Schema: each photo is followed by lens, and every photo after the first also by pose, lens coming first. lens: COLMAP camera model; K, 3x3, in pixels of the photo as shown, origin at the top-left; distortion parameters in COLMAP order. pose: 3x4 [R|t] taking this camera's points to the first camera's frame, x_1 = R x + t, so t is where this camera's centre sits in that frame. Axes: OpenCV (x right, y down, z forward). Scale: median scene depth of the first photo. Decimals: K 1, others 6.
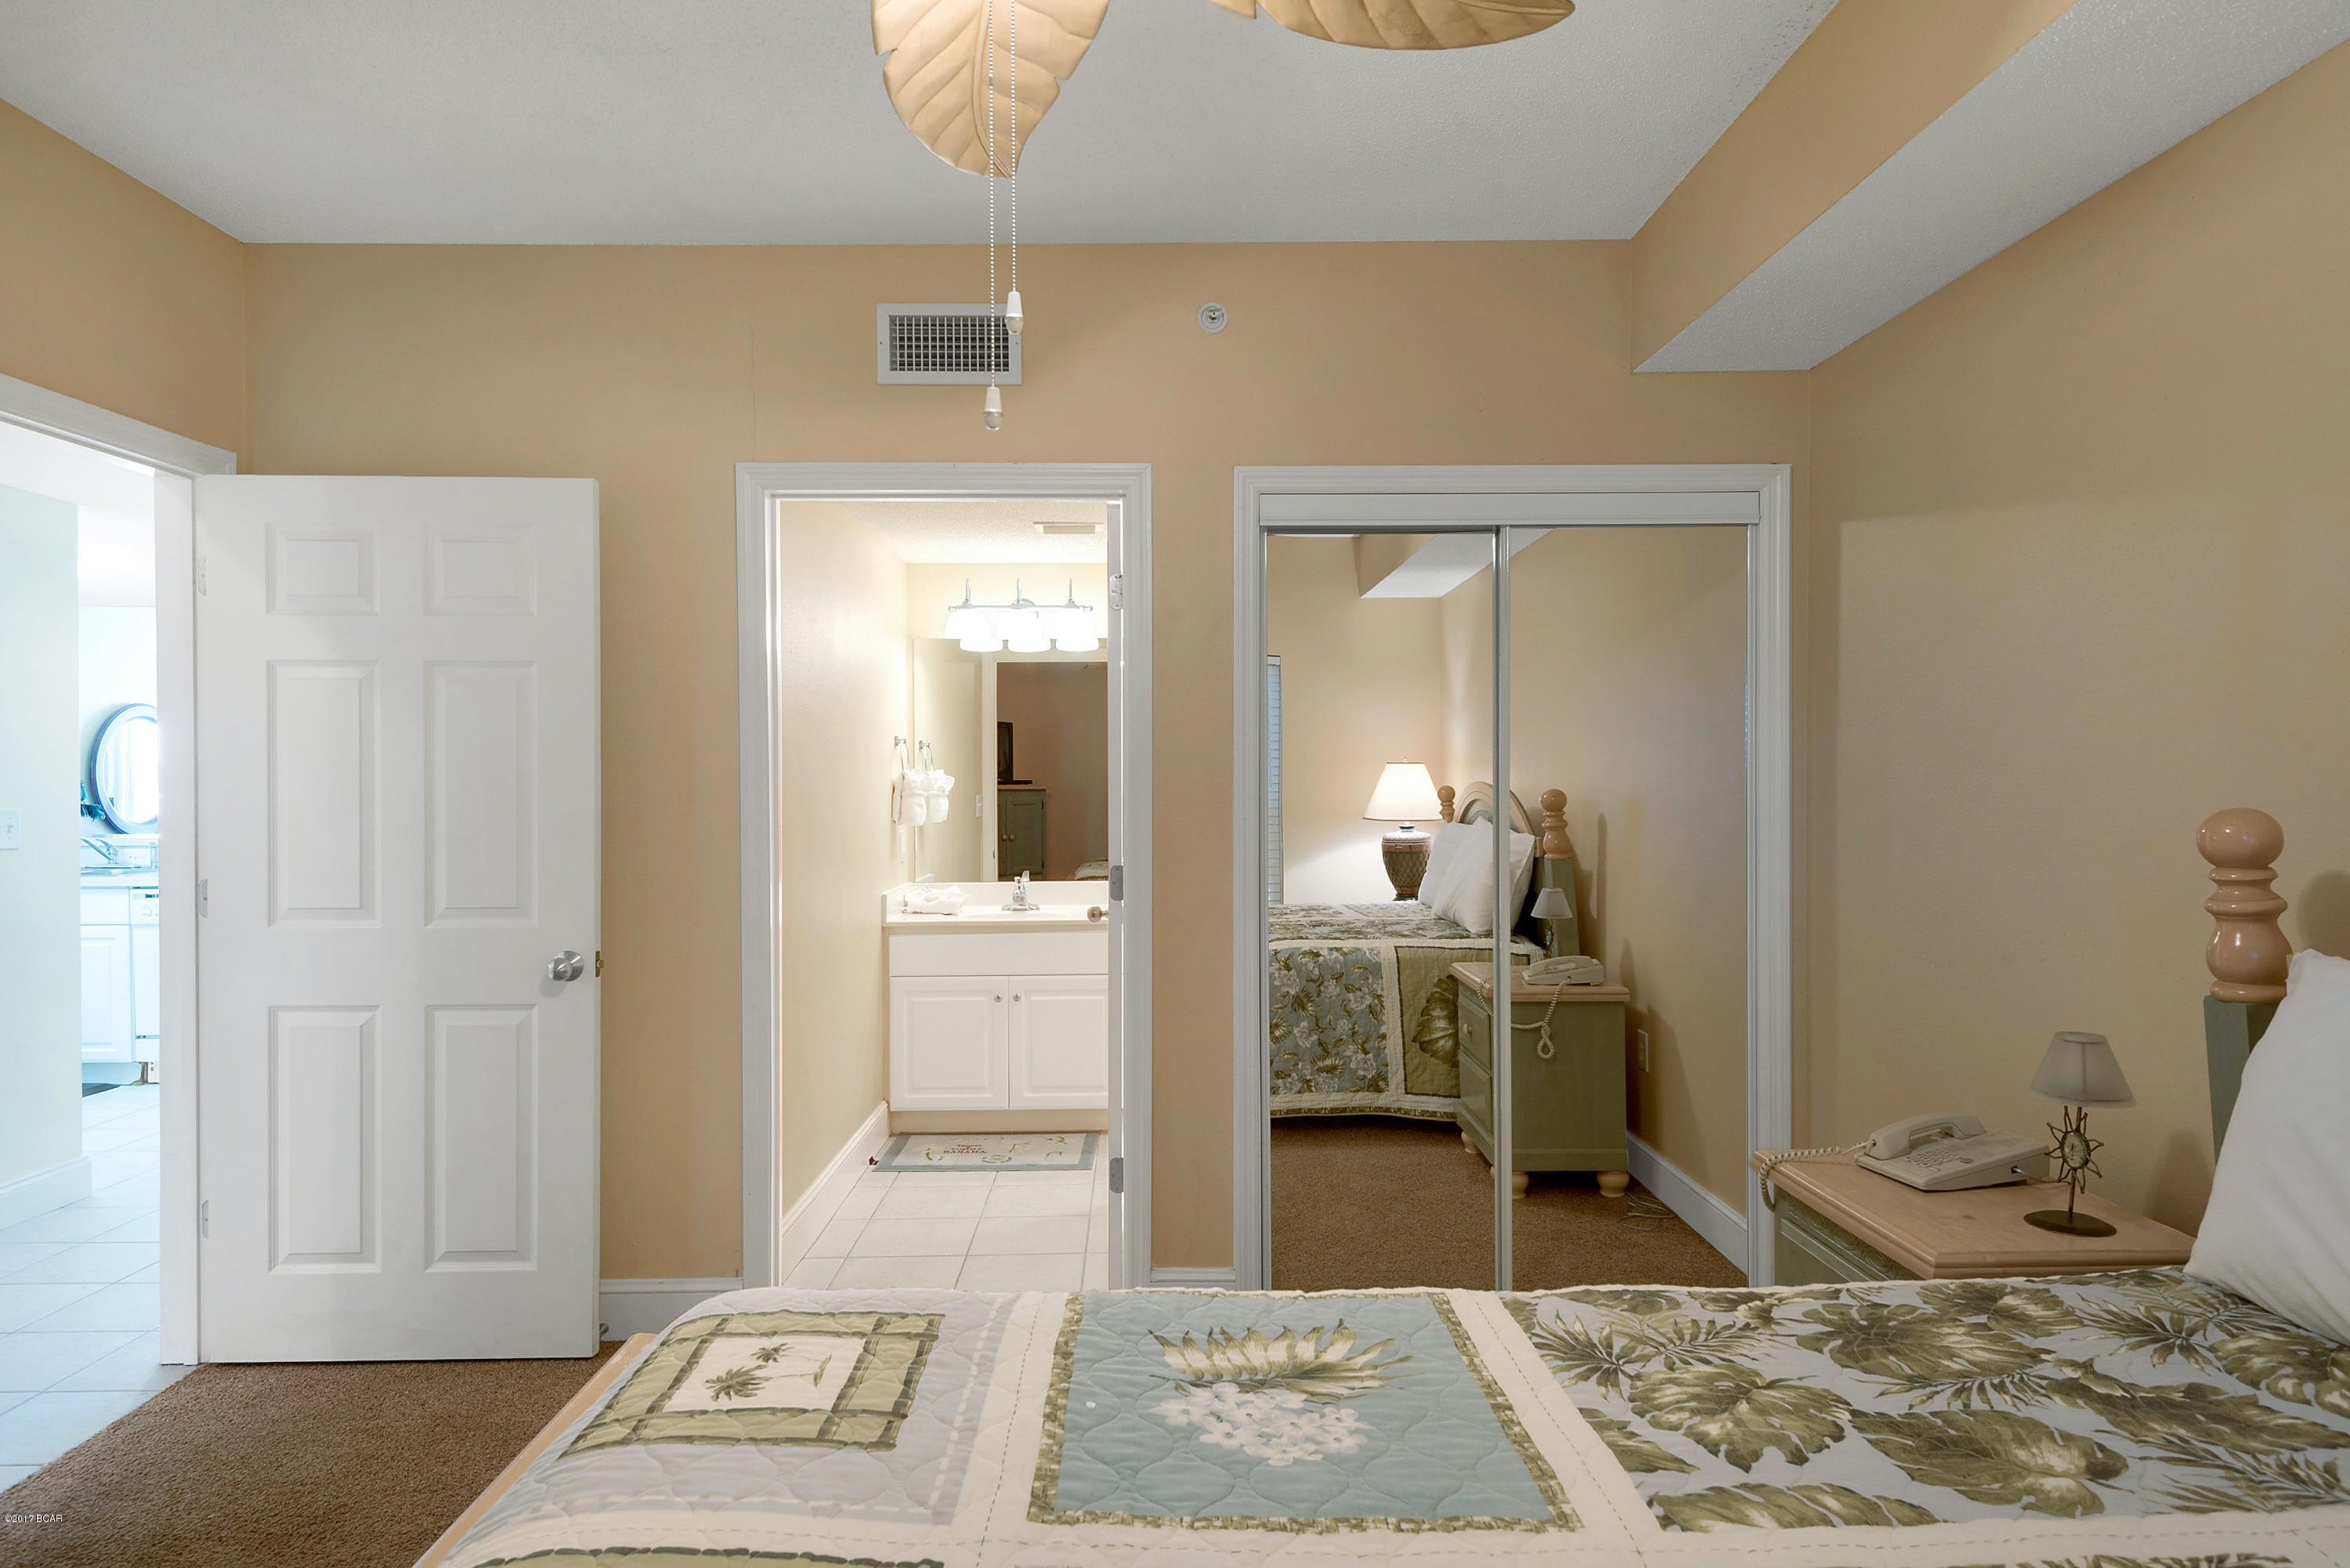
lens RADIAL K [[1342.3, 0, 1184.2], [0, 1342.3, 781.0], [0, 0, 1]] dist [-0.020812, -0.003186]
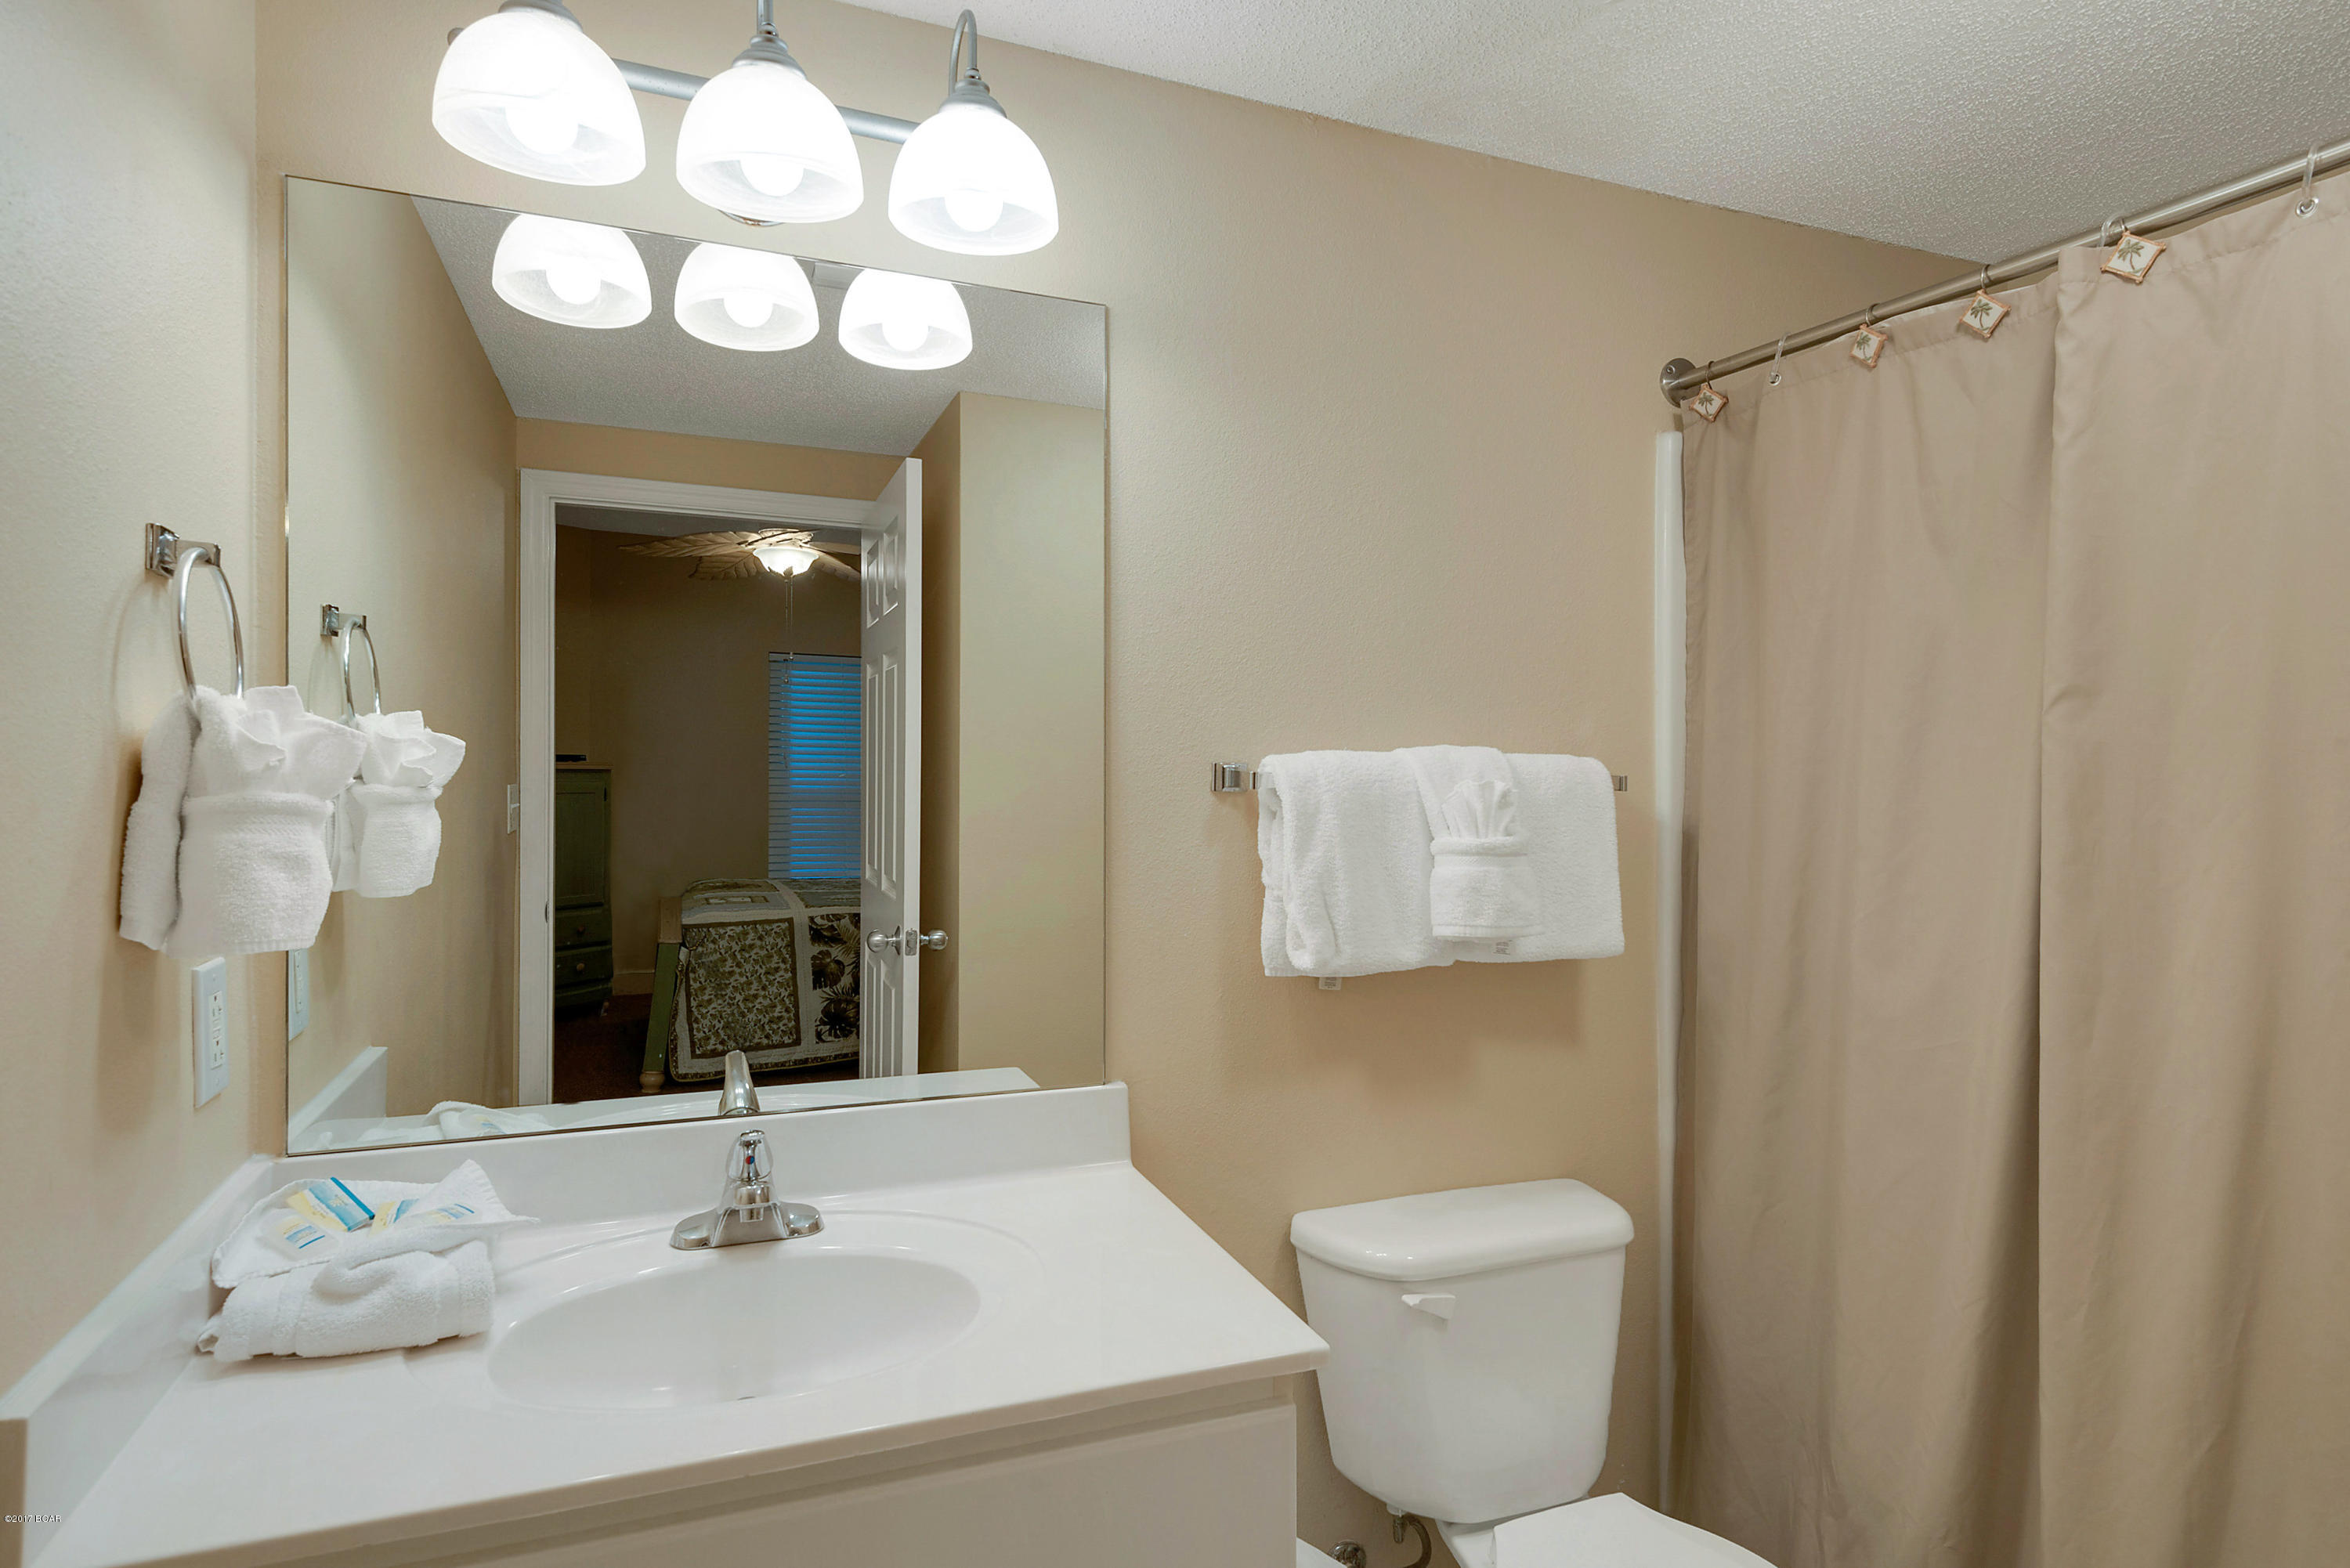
lens RADIAL K [[1223.8, 0, 1173.4], [0, 1223.8, 779.5], [0, 0, 1]] dist [0.021577, -0.009646]
pose [[0.930984, 0.013131, 0.364823, -0.131548], [-0.018101, 0.999784, 0.010206, 0.000494], [-0.364610, -0.016106, 0.931021, 0.727685]]
